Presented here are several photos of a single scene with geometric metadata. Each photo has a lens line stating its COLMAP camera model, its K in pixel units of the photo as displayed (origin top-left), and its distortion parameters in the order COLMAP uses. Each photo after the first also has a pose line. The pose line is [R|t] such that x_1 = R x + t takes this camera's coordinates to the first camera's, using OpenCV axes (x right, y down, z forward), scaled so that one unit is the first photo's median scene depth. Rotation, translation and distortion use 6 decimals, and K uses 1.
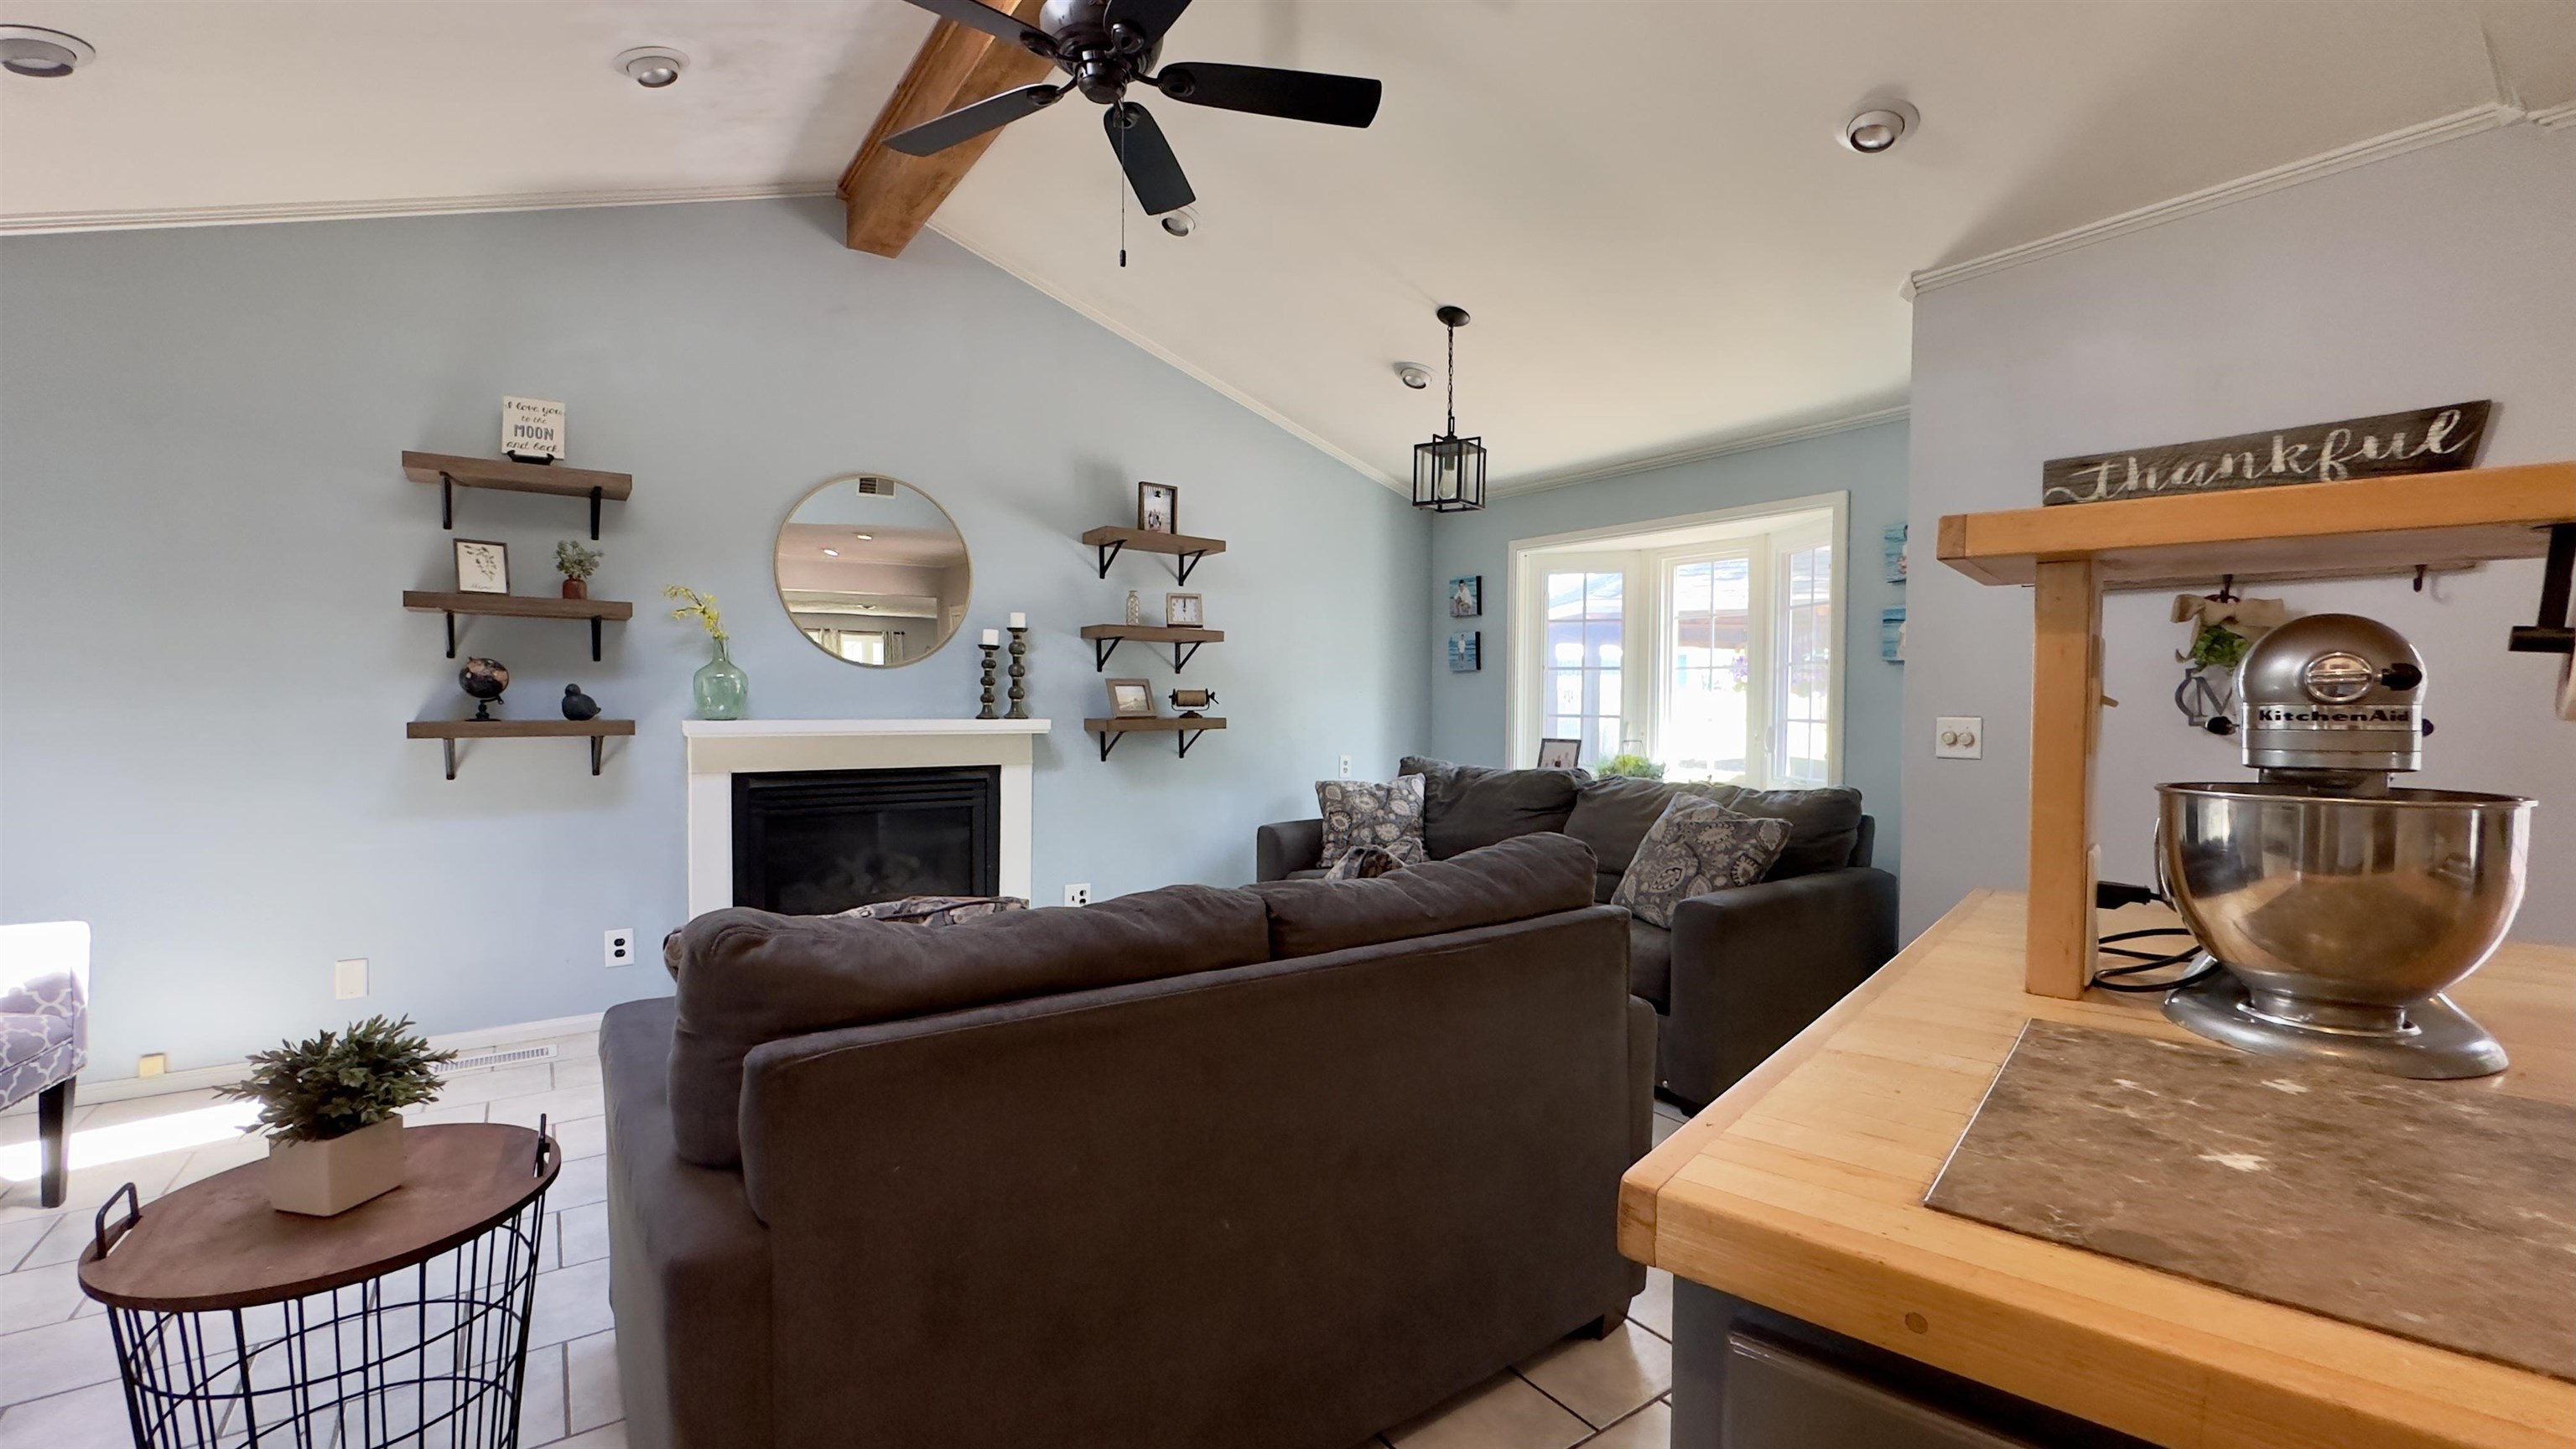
lens RADIAL K [[1087.7, 0, 1292.0], [0, 1087.7, 724.3], [0, 0, 1]] dist [-0.003219, 0.000645]
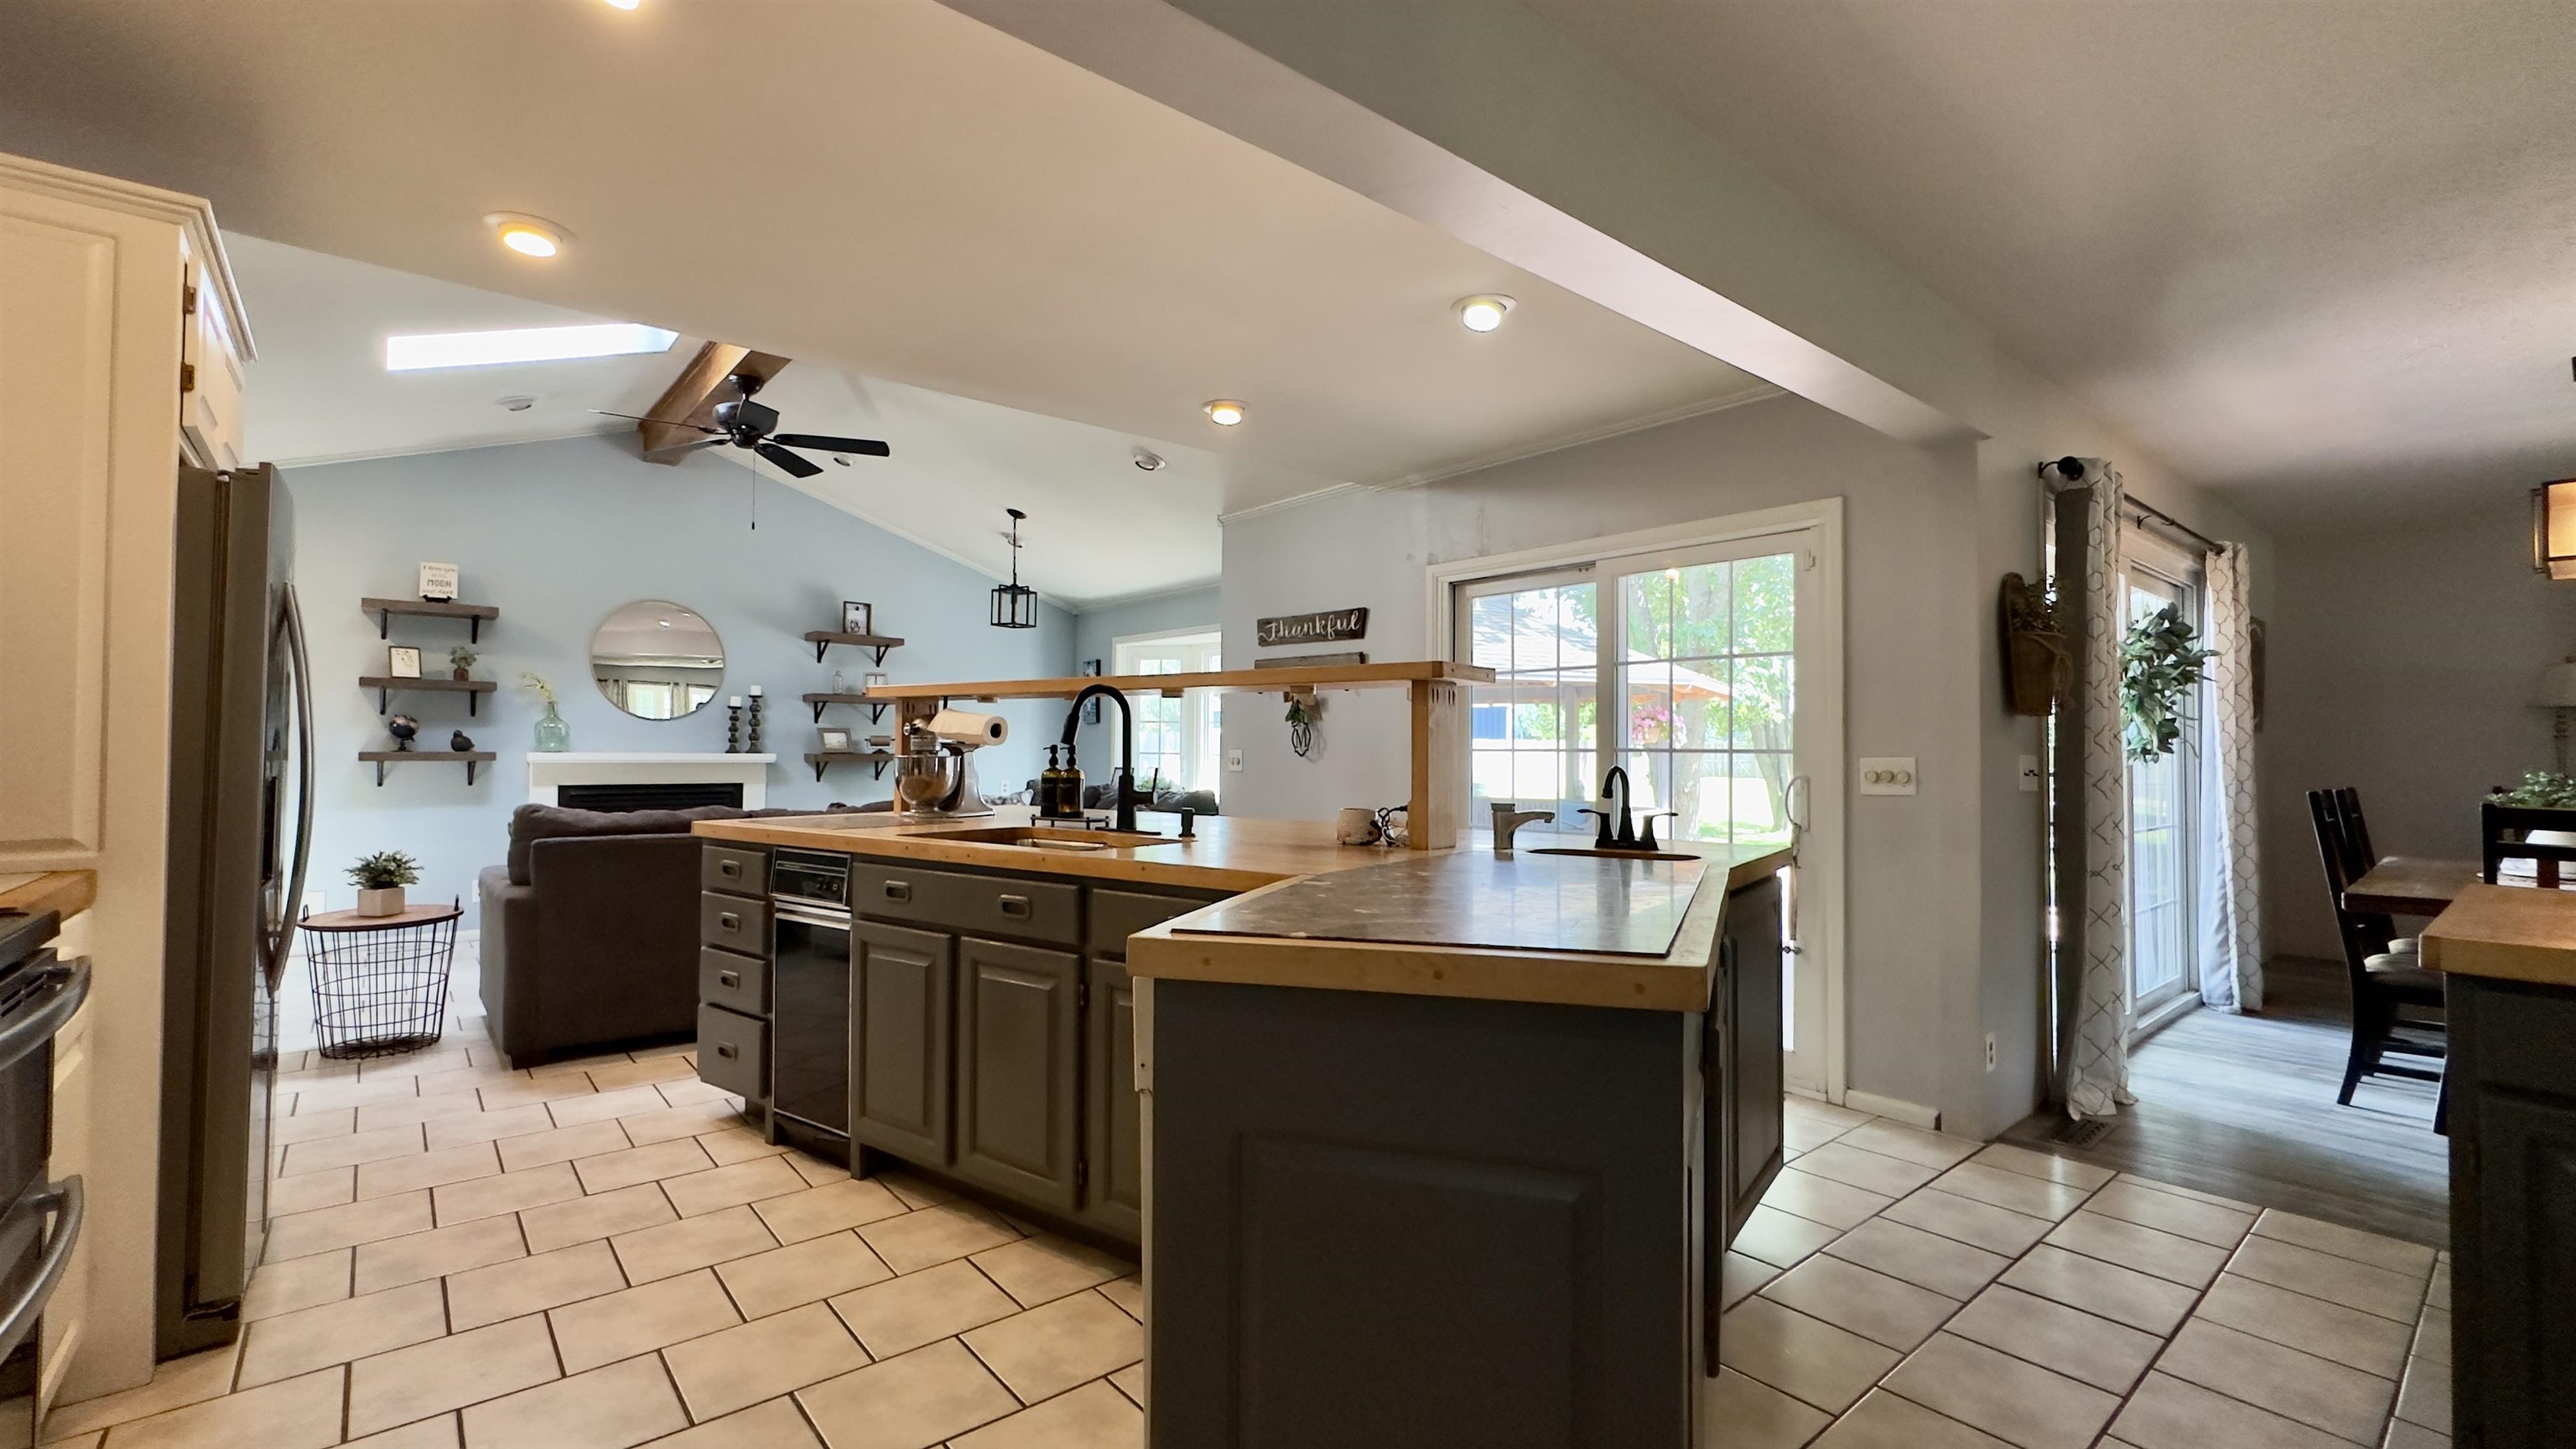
lens RADIAL K [[1087.7, 0, 1285.1], [0, 1087.7, 727.6], [0, 0, 1]] dist [-0.003219, 0.000645]
pose [[0.996202, 0.002892, 0.087024, 0.381157], [0.000731, 0.999135, -0.041570, 0.024208], [-0.087069, 0.041476, 0.995338, -0.640539]]
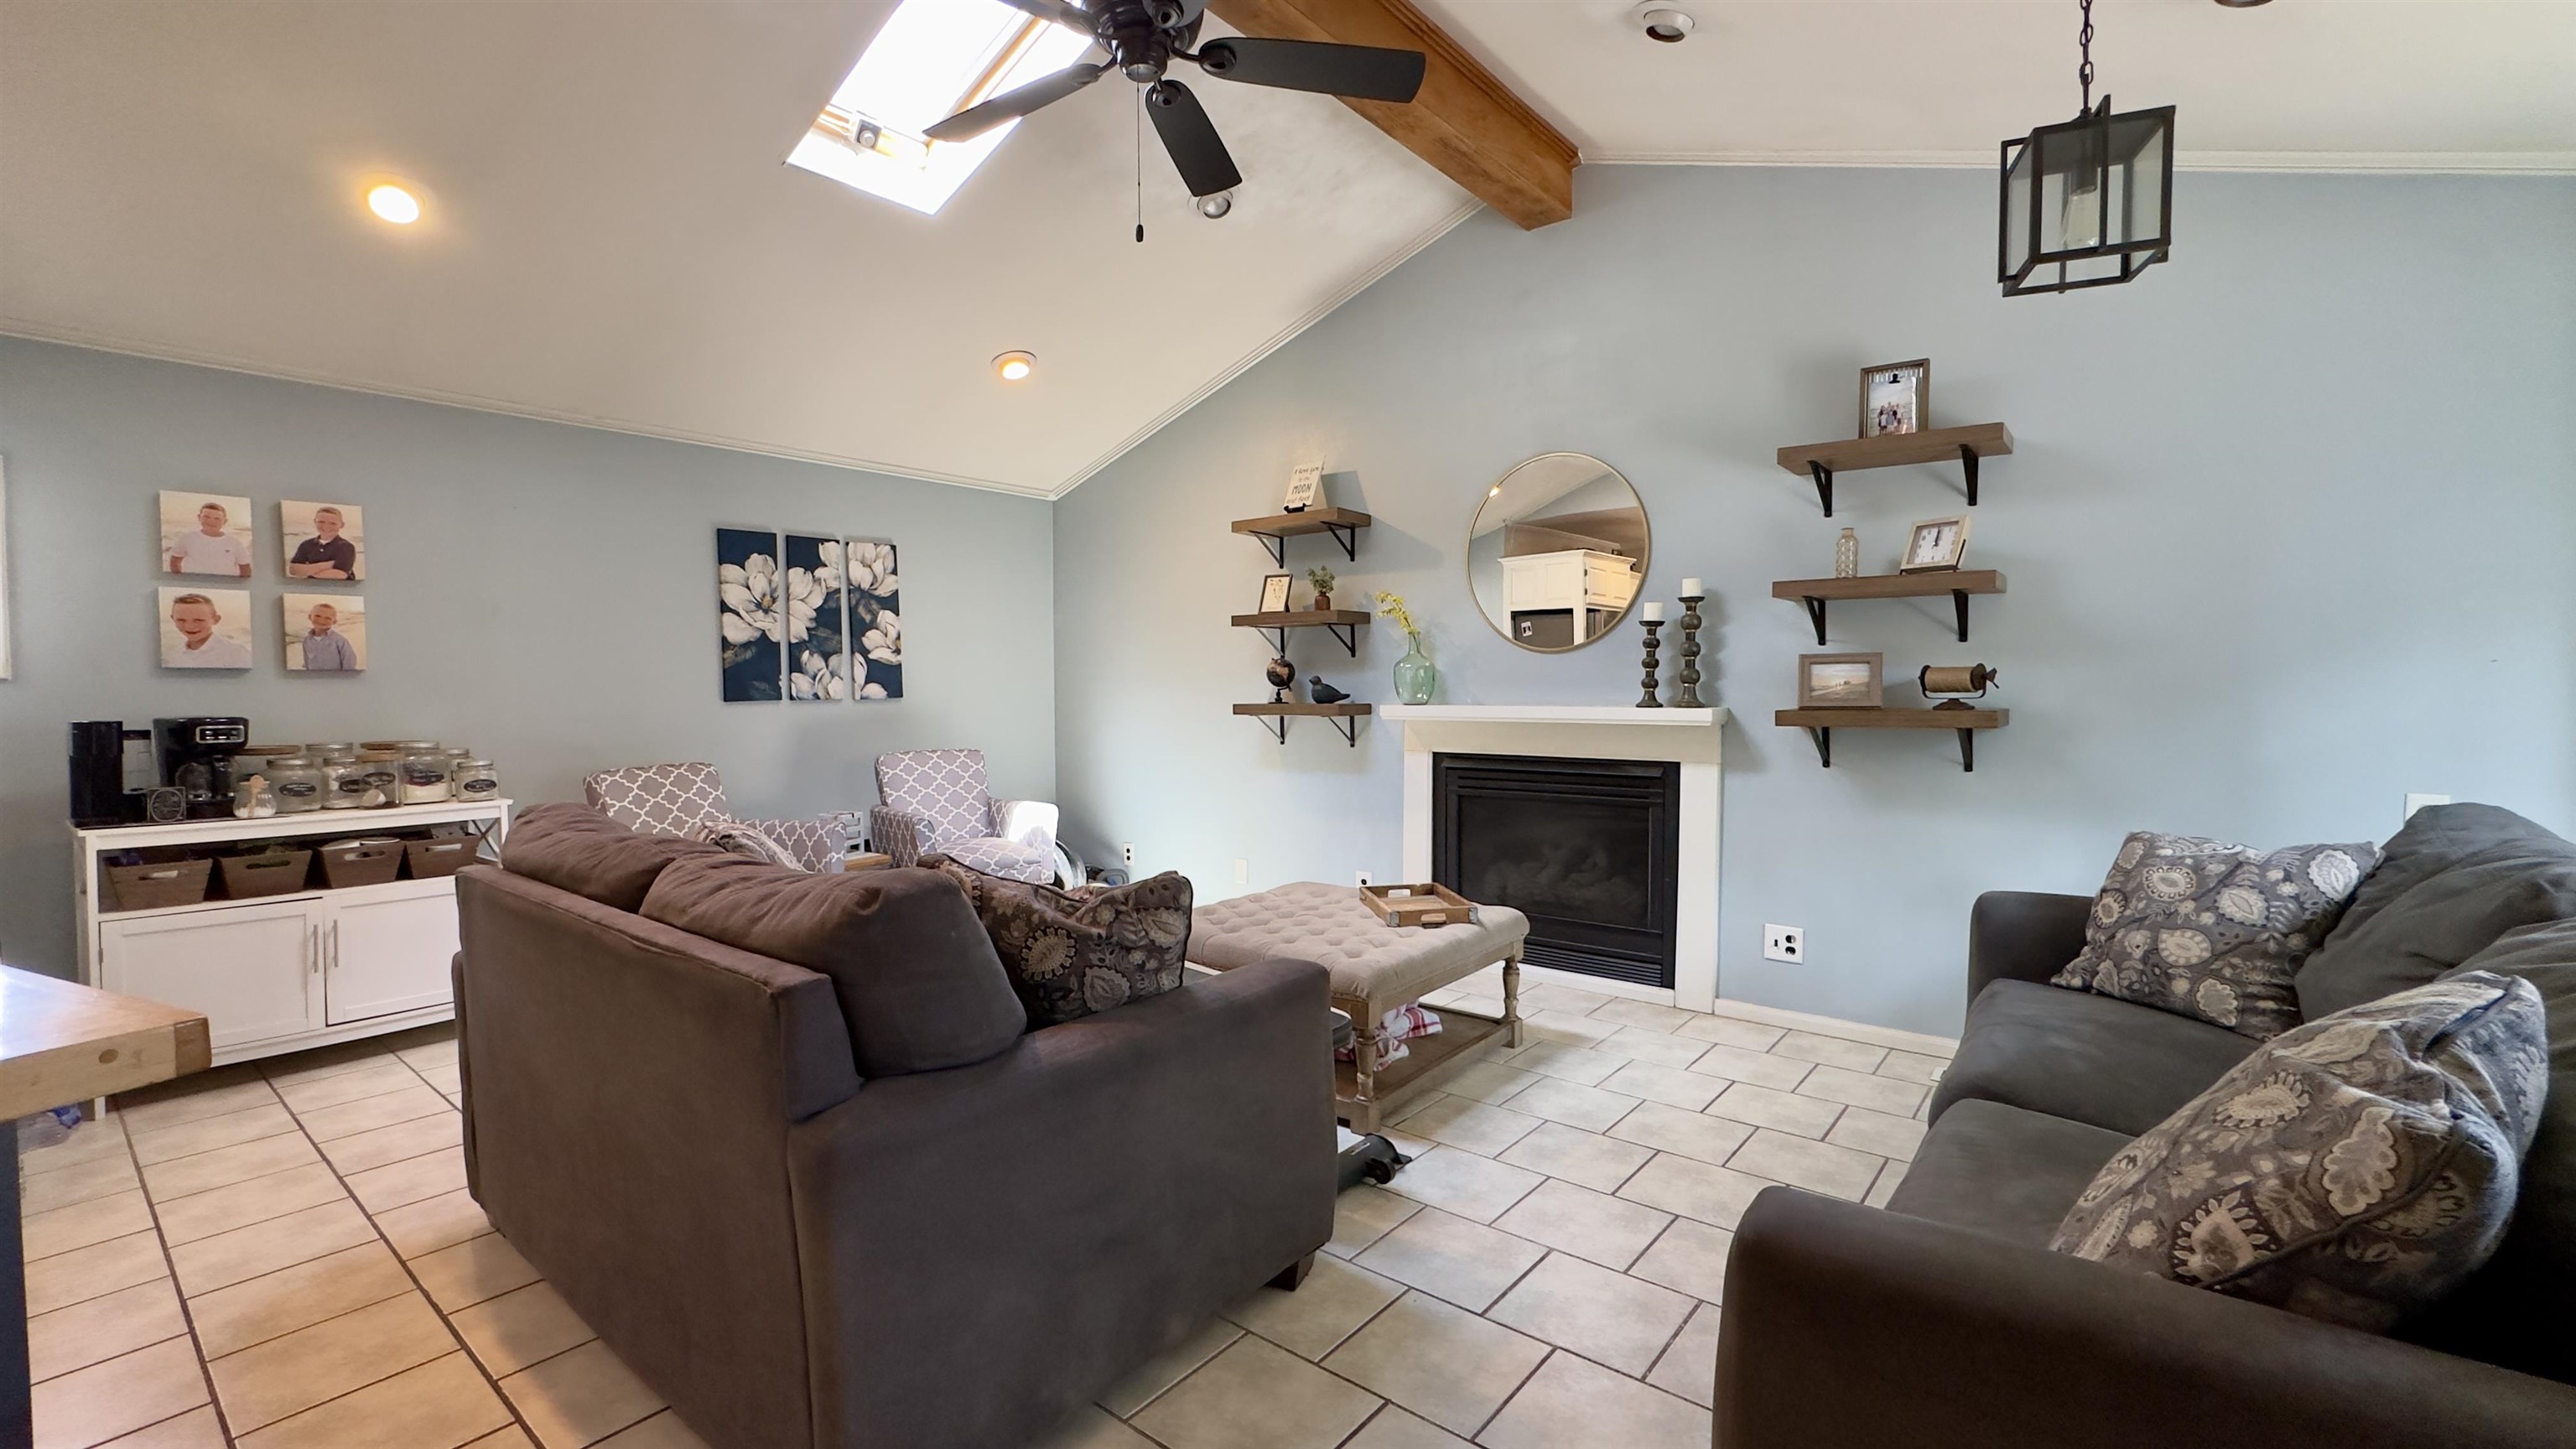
lens RADIAL K [[1087.7, 0, 1291.3], [0, 1087.7, 734.0], [0, 0, 1]] dist [-0.003219, 0.000645]
pose [[0.257978, 0.036829, -0.965449, 0.480093], [-0.014227, 0.999310, 0.034319, -0.009313], [0.966046, 0.004881, 0.258324, 0.507021]]
